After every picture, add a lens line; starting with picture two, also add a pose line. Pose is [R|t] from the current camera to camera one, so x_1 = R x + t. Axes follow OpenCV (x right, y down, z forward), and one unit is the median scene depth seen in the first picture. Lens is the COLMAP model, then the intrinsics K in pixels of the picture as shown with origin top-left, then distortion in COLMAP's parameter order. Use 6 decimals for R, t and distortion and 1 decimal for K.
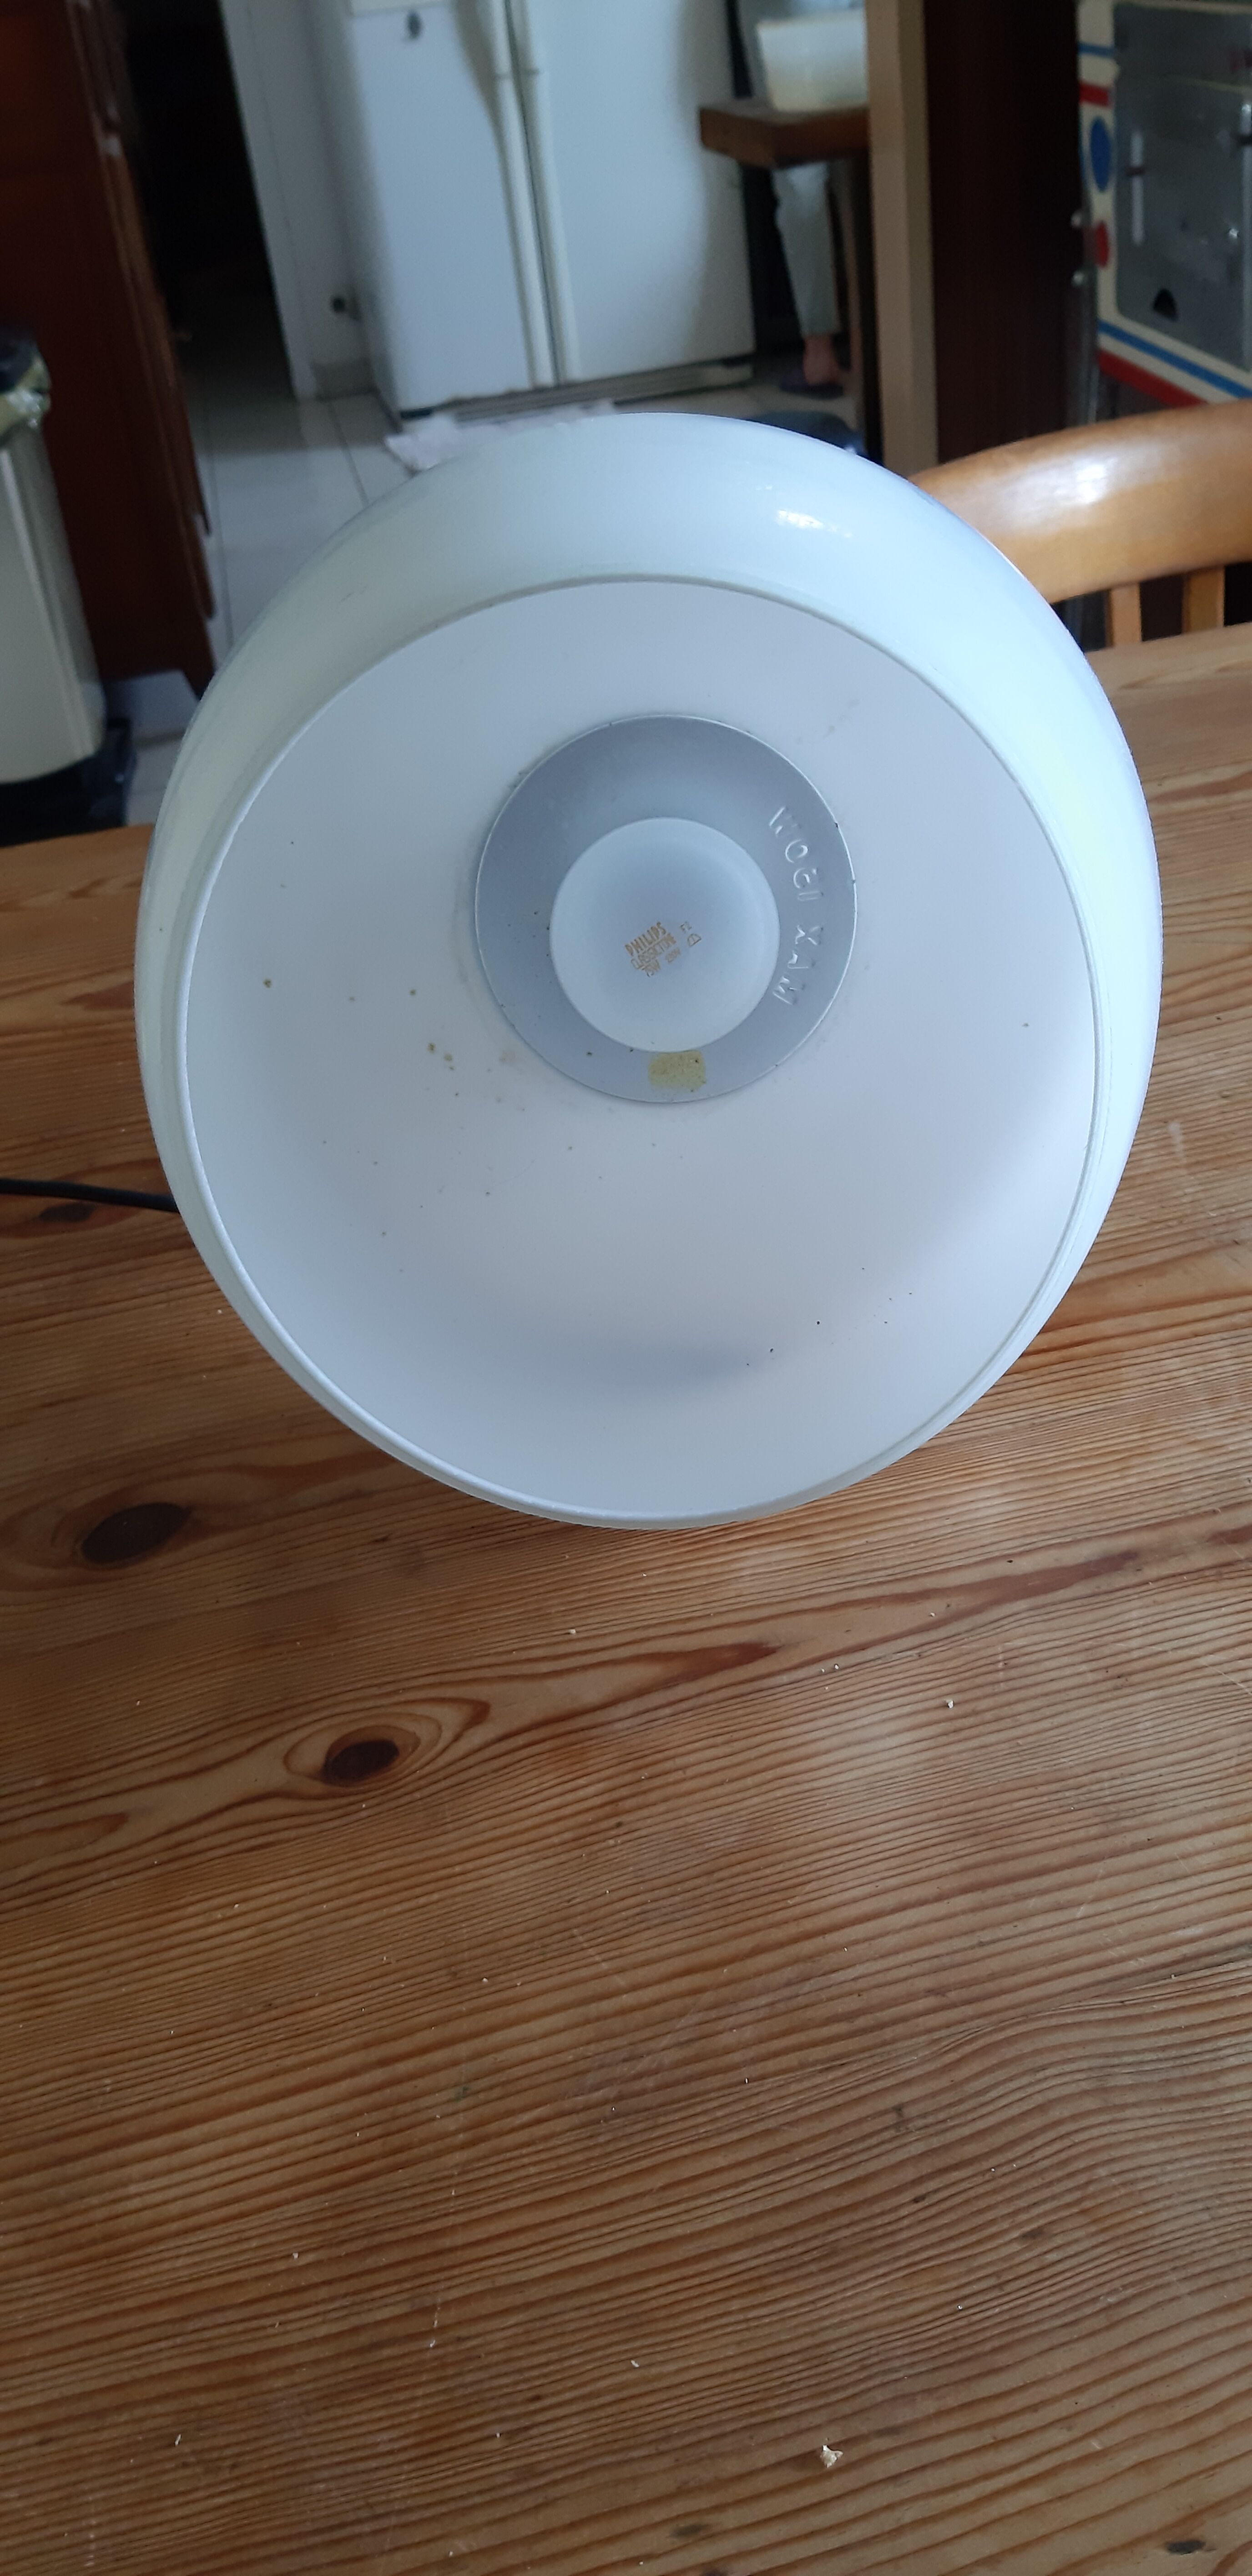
lens RADIAL K [[2101.1, 0, 635.0], [0, 2101.1, 1283.7], [0, 0, 1]] dist [0.046053, -0.135355]
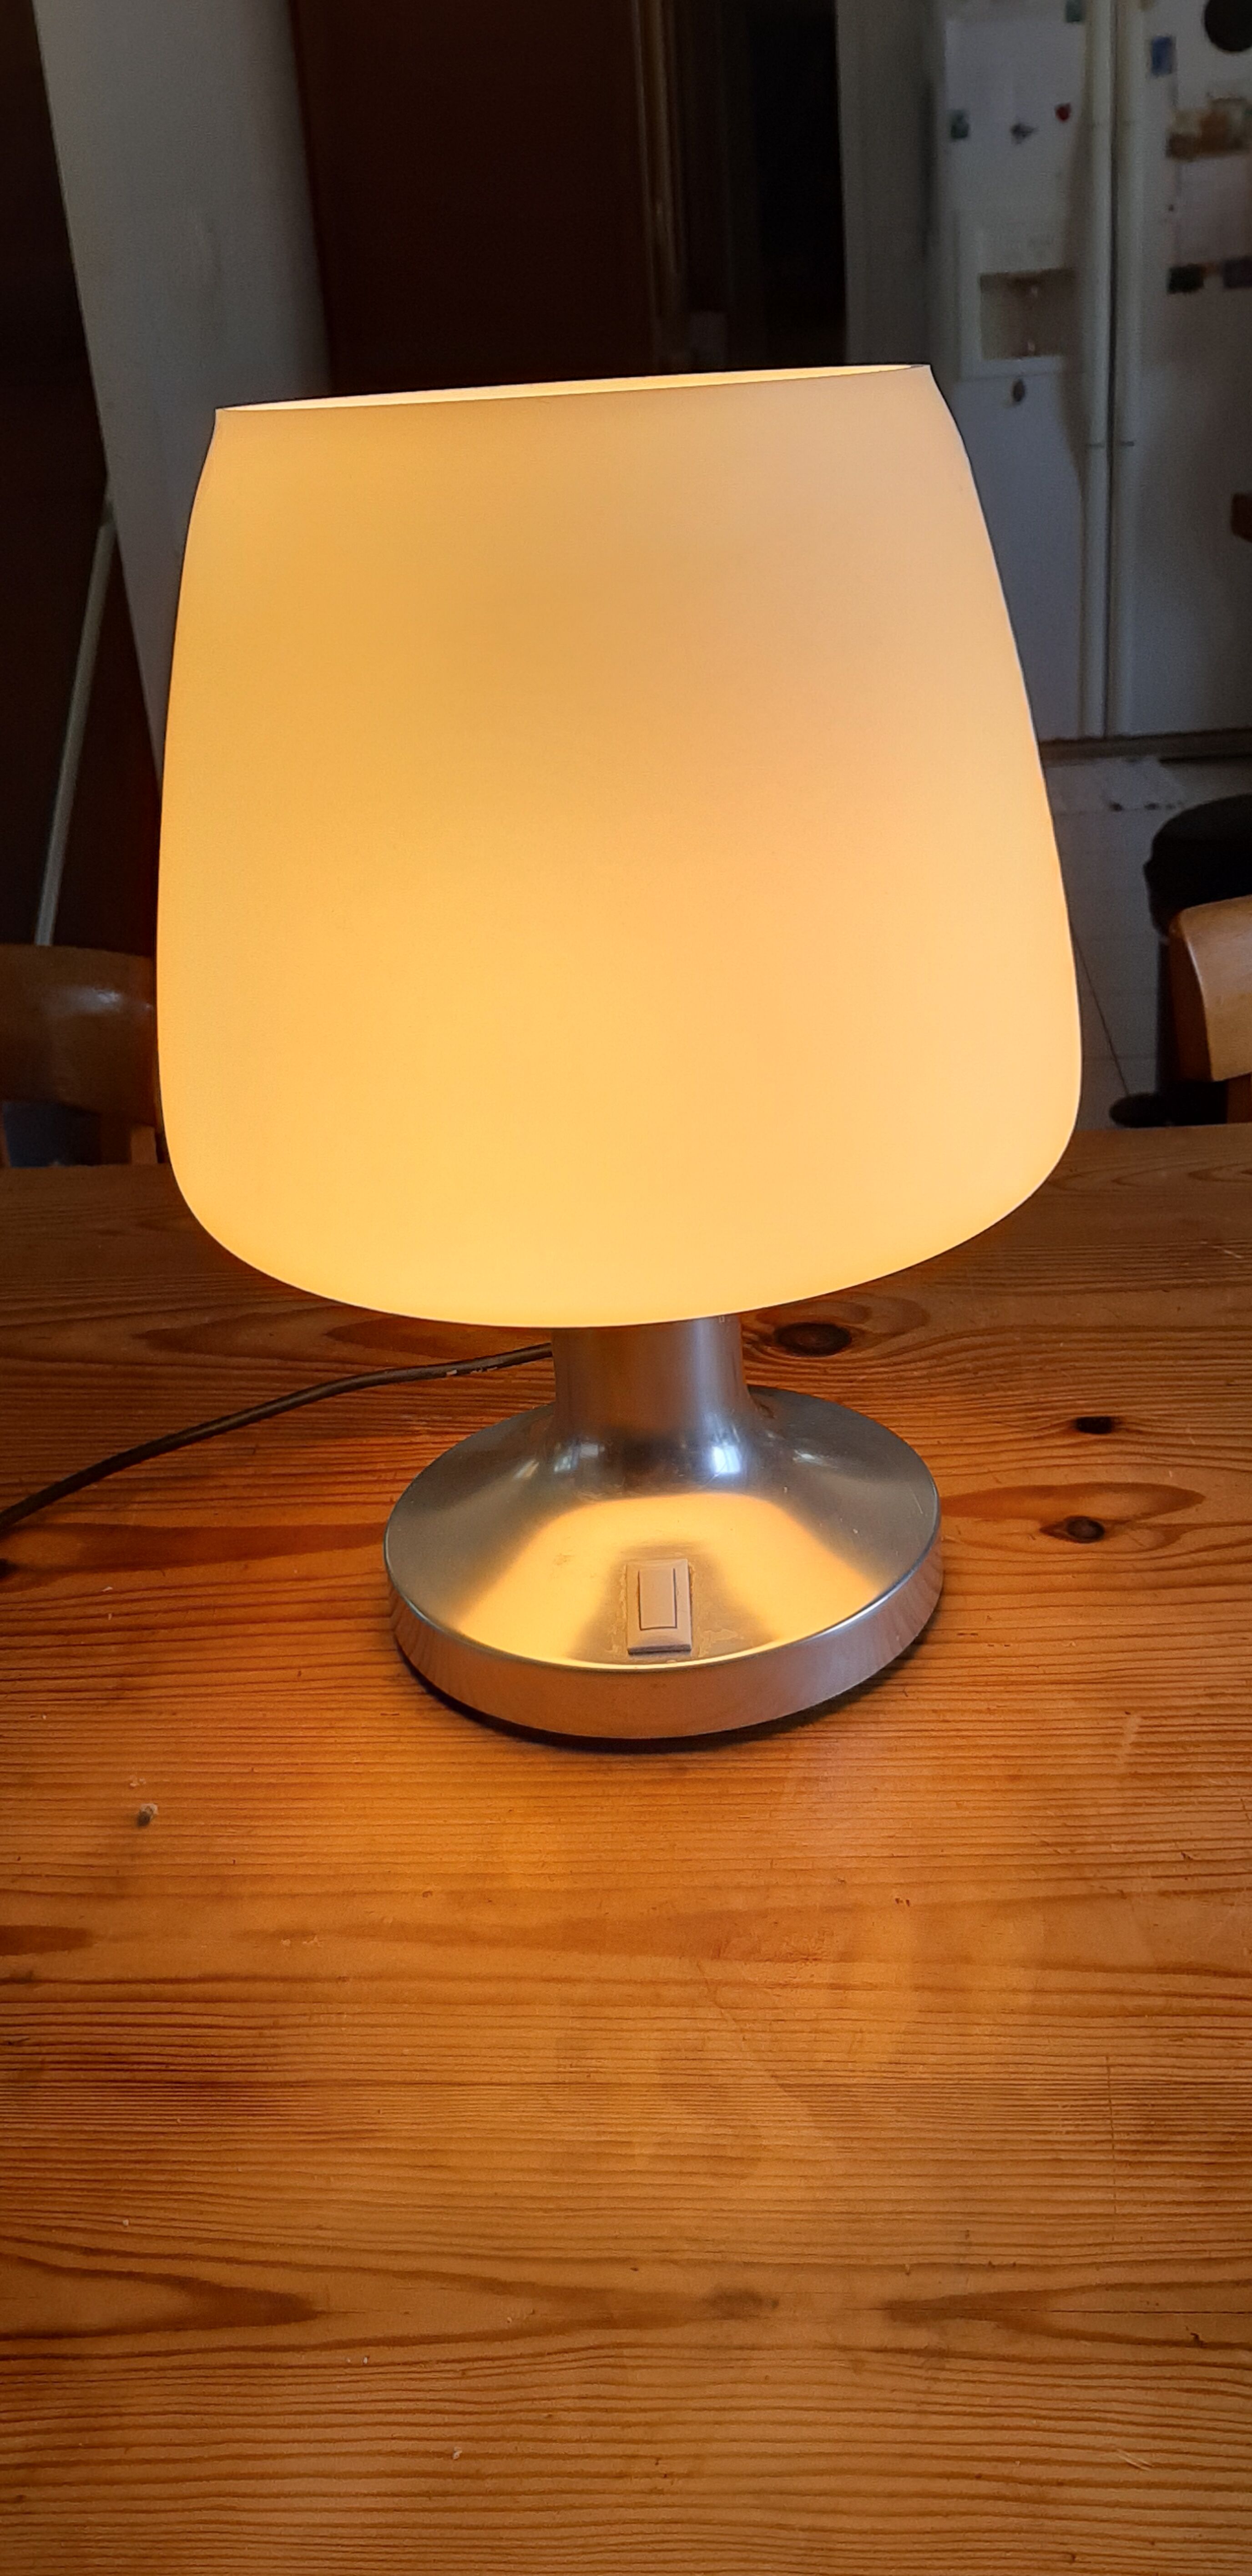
lens RADIAL K [[2101.1, 0, 681.9], [0, 2101.1, 1299.0], [0, 0, 1]] dist [0.046053, -0.135355]
pose [[0.962172, 0.155839, -0.223470, 0.334220], [-0.183212, 0.977191, -0.107386, -0.158137], [0.201638, 0.144266, 0.968777, 0.164910]]
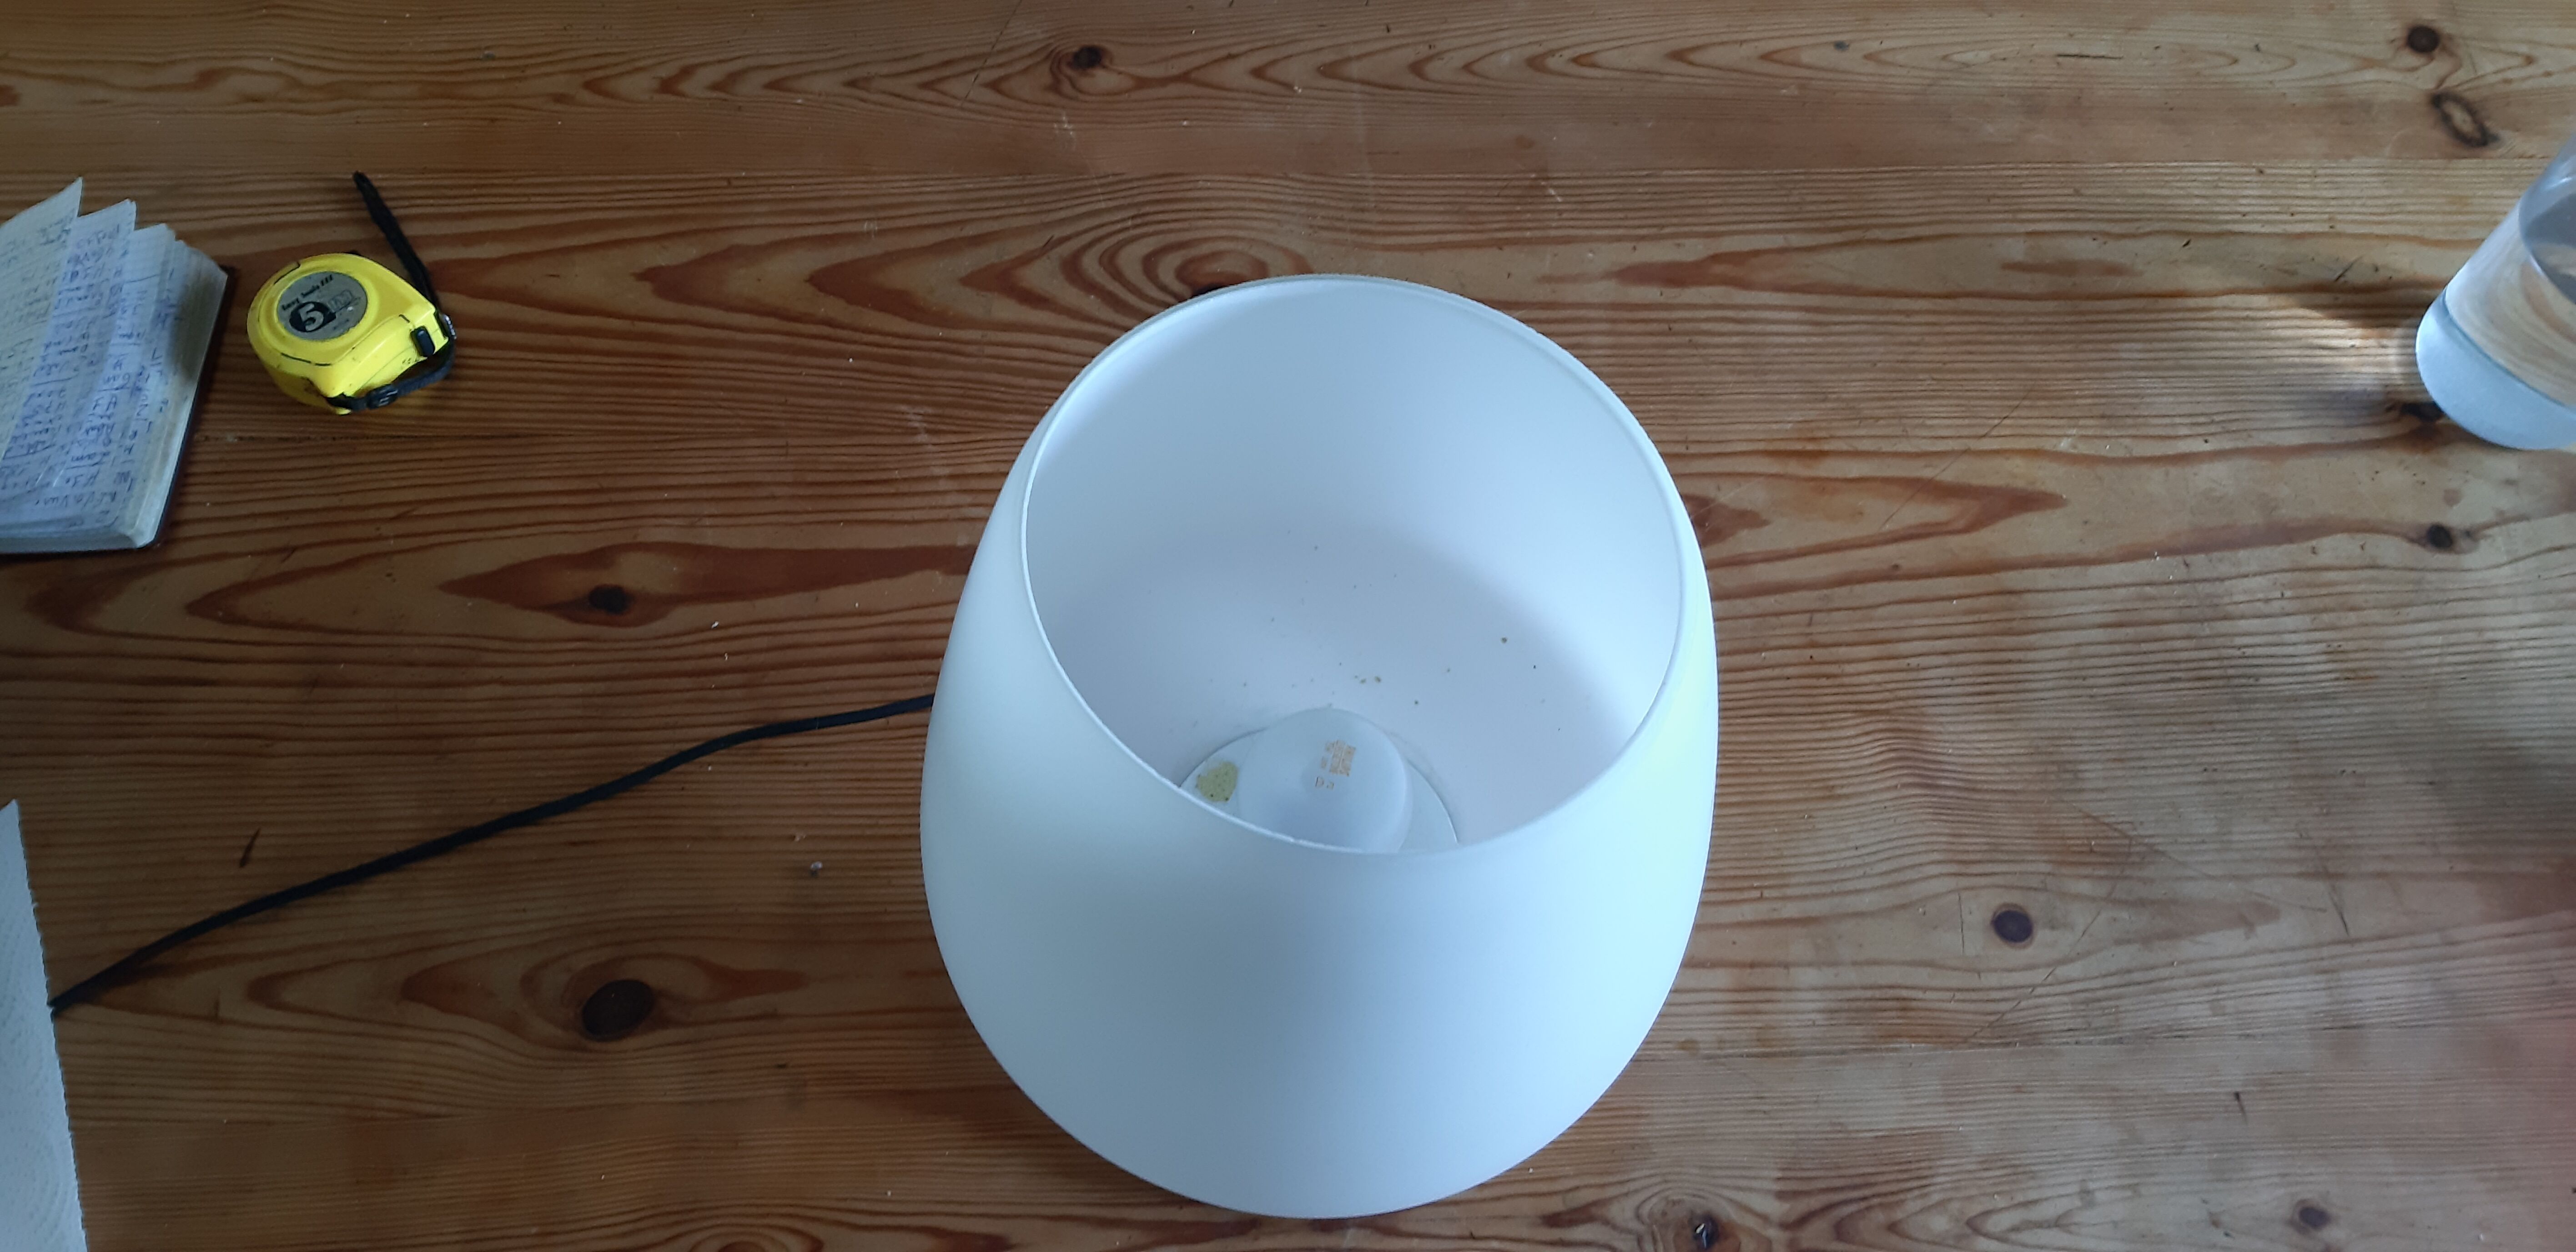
lens RADIAL K [[2101.1, 0, 1320.6], [0, 2101.1, 616.6], [0, 0, 1]] dist [0.046053, -0.135355]
pose [[0.977229, 0.201021, 0.067929, 0.092529], [-0.209655, 0.865427, 0.455061, -0.994776], [0.032689, -0.458940, 0.887865, -0.162575]]
